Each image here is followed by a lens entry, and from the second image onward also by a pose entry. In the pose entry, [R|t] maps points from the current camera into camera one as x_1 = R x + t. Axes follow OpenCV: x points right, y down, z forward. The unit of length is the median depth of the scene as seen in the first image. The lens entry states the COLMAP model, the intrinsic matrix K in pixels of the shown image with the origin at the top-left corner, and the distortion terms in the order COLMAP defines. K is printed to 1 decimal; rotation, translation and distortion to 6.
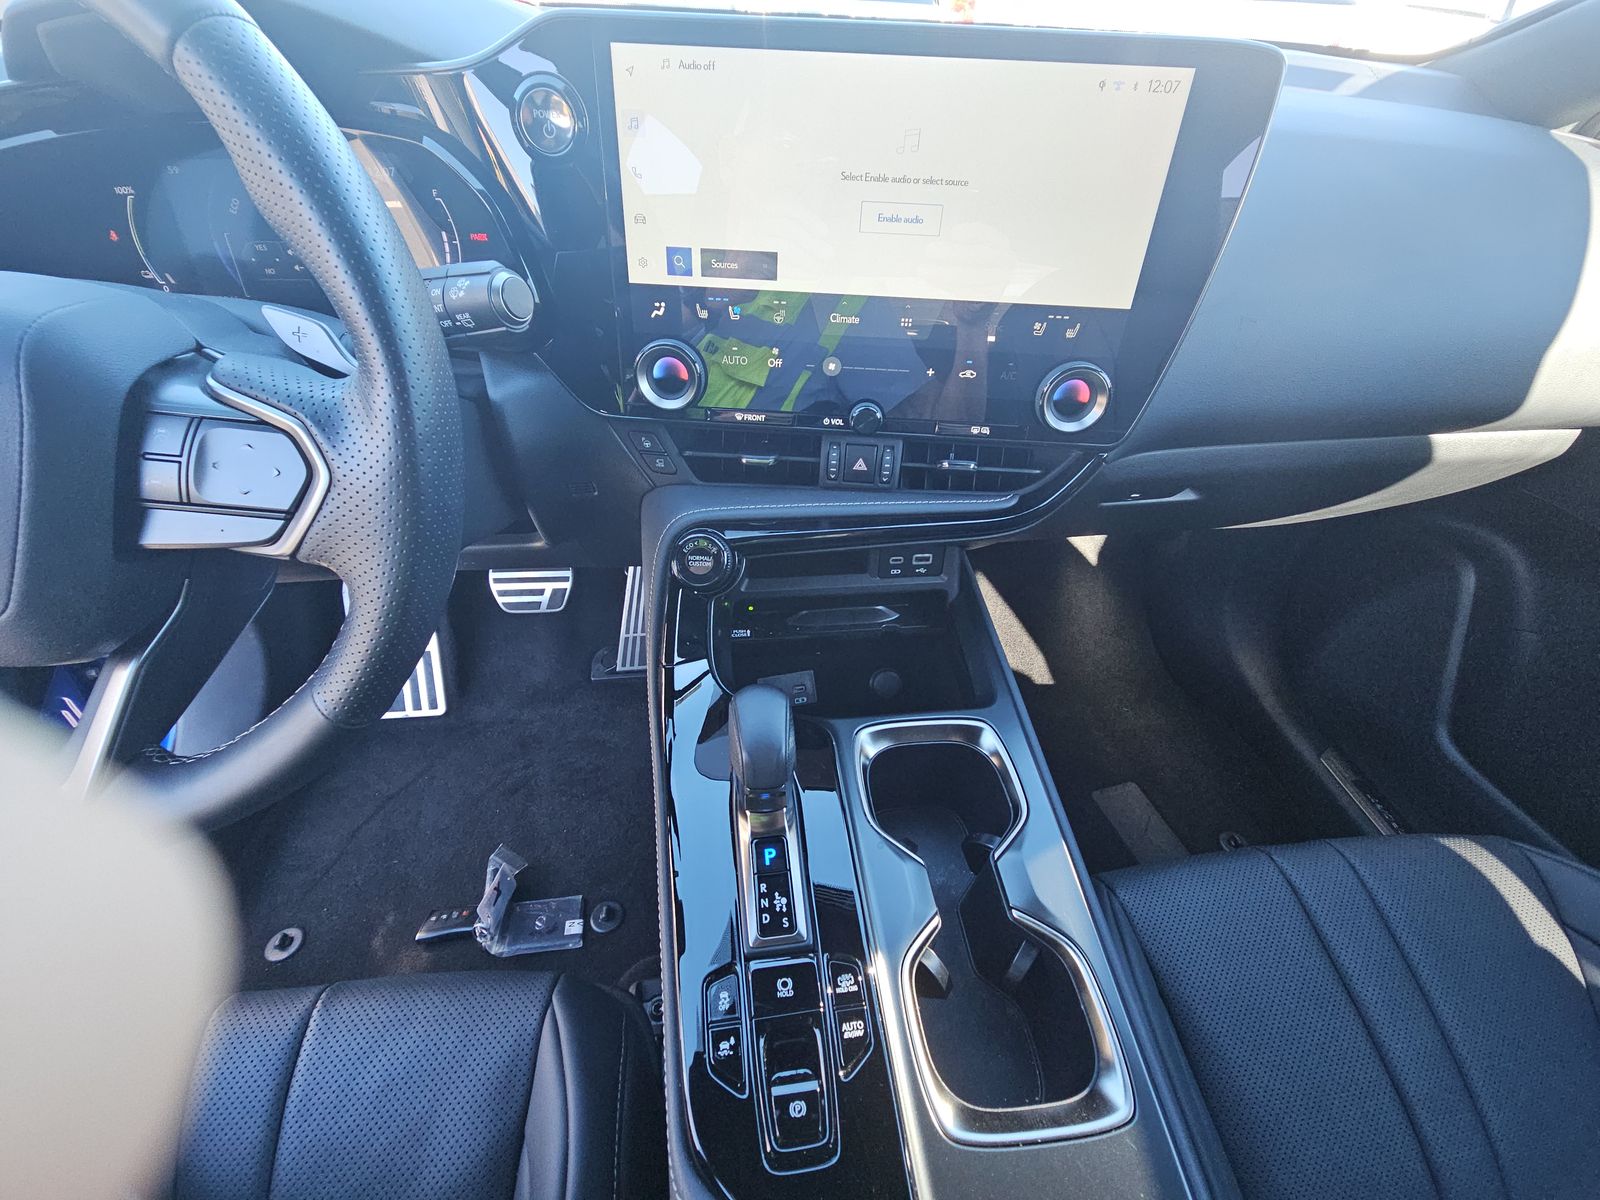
lens RADIAL K [[648.5, 0, 800.0], [0, 648.5, 600.0], [0, 0, 1]] dist [-0.009555, -0.000248]
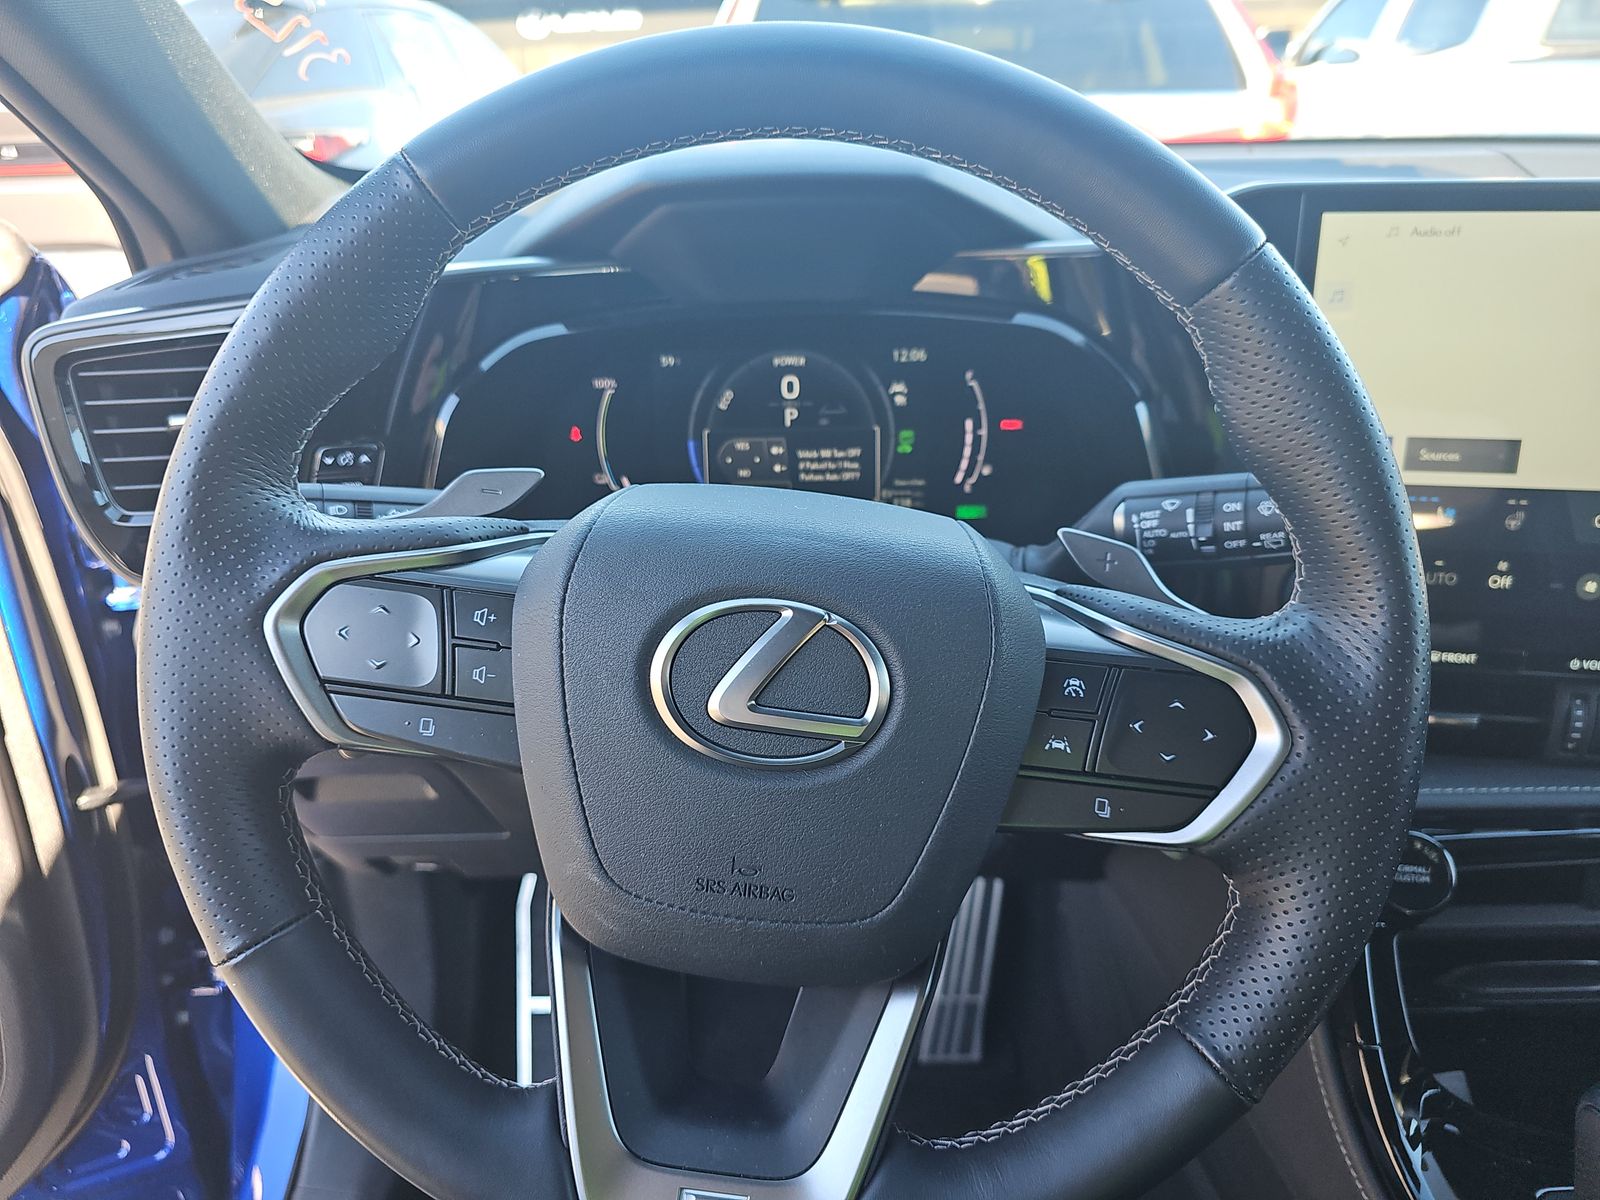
lens RADIAL K [[1080.5, 0, 800.0], [0, 1080.5, 600.0], [0, 0, 1]] dist [-0.009409, -0.003253]
pose [[0.986708, -0.002731, -0.162478, -0.581597], [-0.047458, 0.951425, -0.304199, 0.036167], [0.155417, 0.307867, 0.938650, -0.185034]]
